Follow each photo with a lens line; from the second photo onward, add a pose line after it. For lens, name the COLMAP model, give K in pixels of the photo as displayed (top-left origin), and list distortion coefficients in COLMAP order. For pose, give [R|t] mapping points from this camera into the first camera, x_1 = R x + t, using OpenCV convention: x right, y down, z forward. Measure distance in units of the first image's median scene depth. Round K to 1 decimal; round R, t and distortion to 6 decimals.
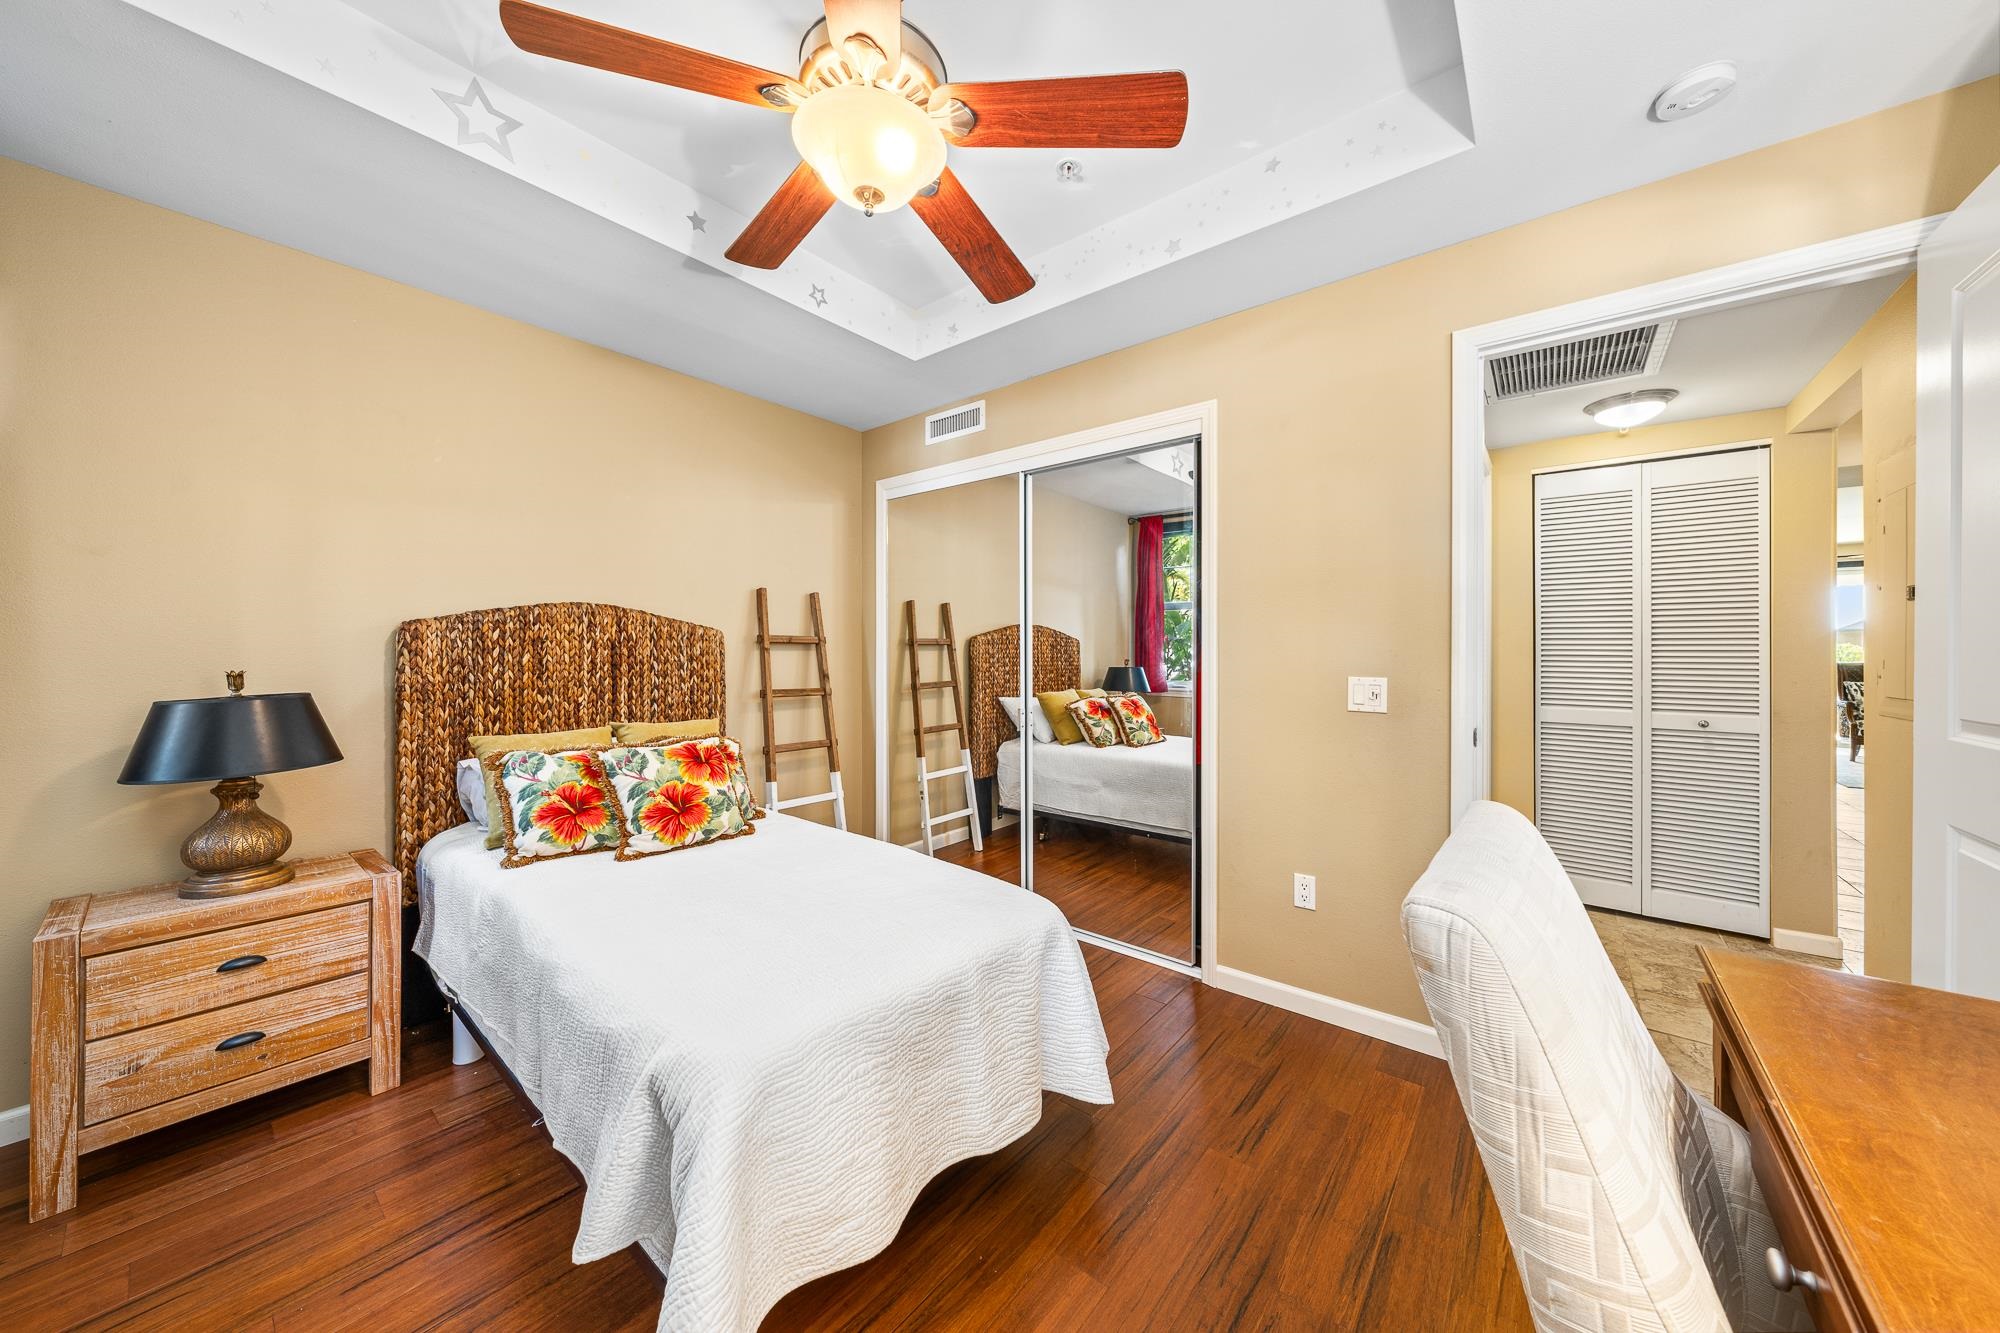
lens RADIAL K [[688.2, 0, 1002.1], [0, 688.2, 642.8], [0, 0, 1]] dist [-0.003064, -0.000115]
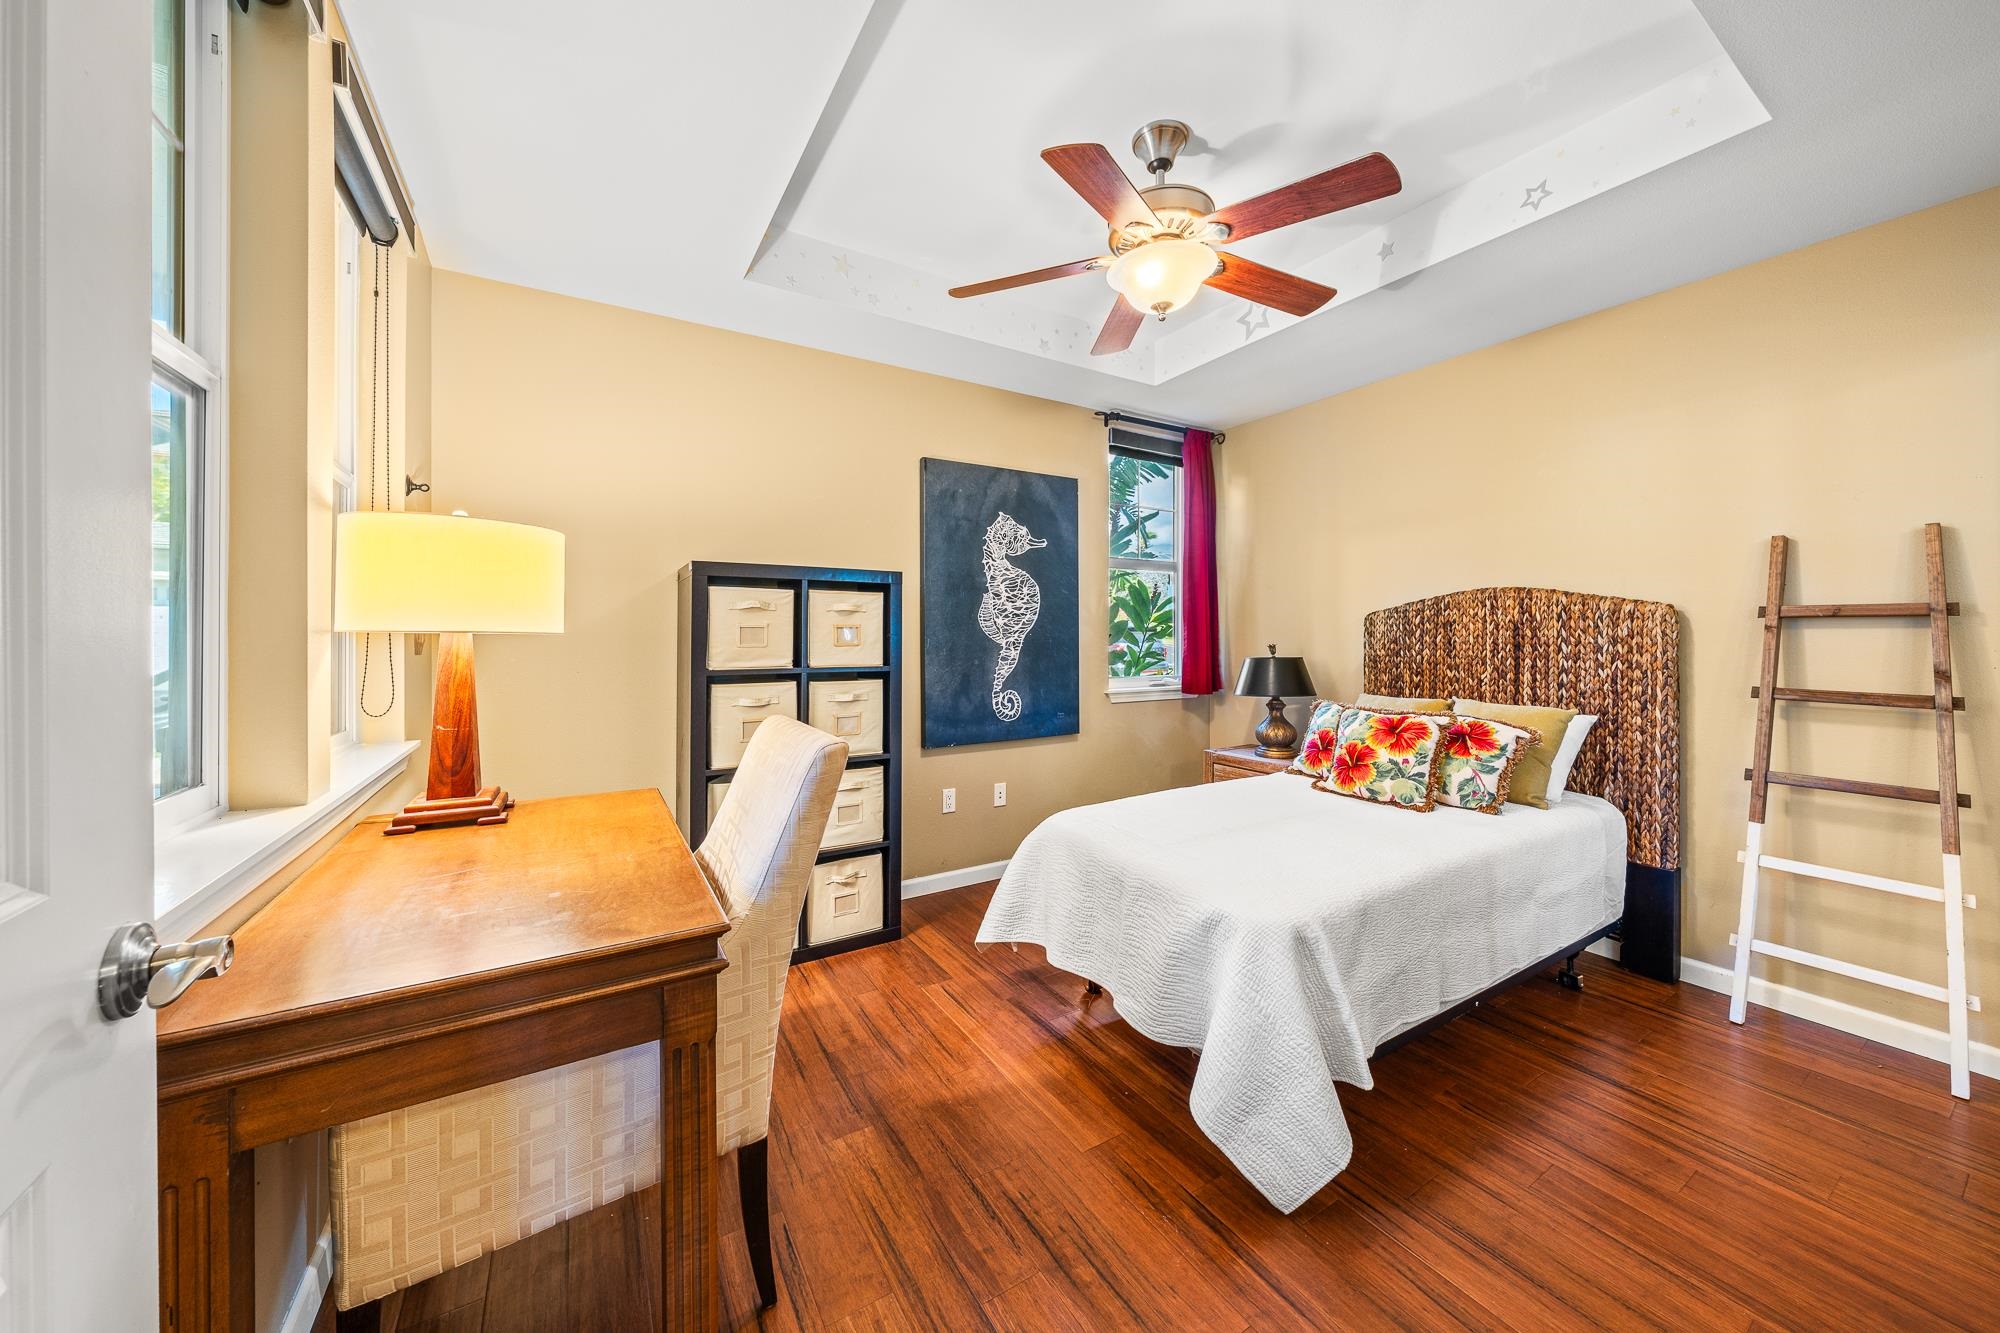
lens RADIAL K [[688.2, 0, 1002.1], [0, 688.2, 642.8], [0, 0, 1]] dist [-0.003064, -0.000115]
pose [[-0.333385, 0.008298, -0.942754, 0.665873], [0.014309, 0.999891, 0.003741, 0.013146], [0.942682, -0.012243, -0.333468, 0.634591]]
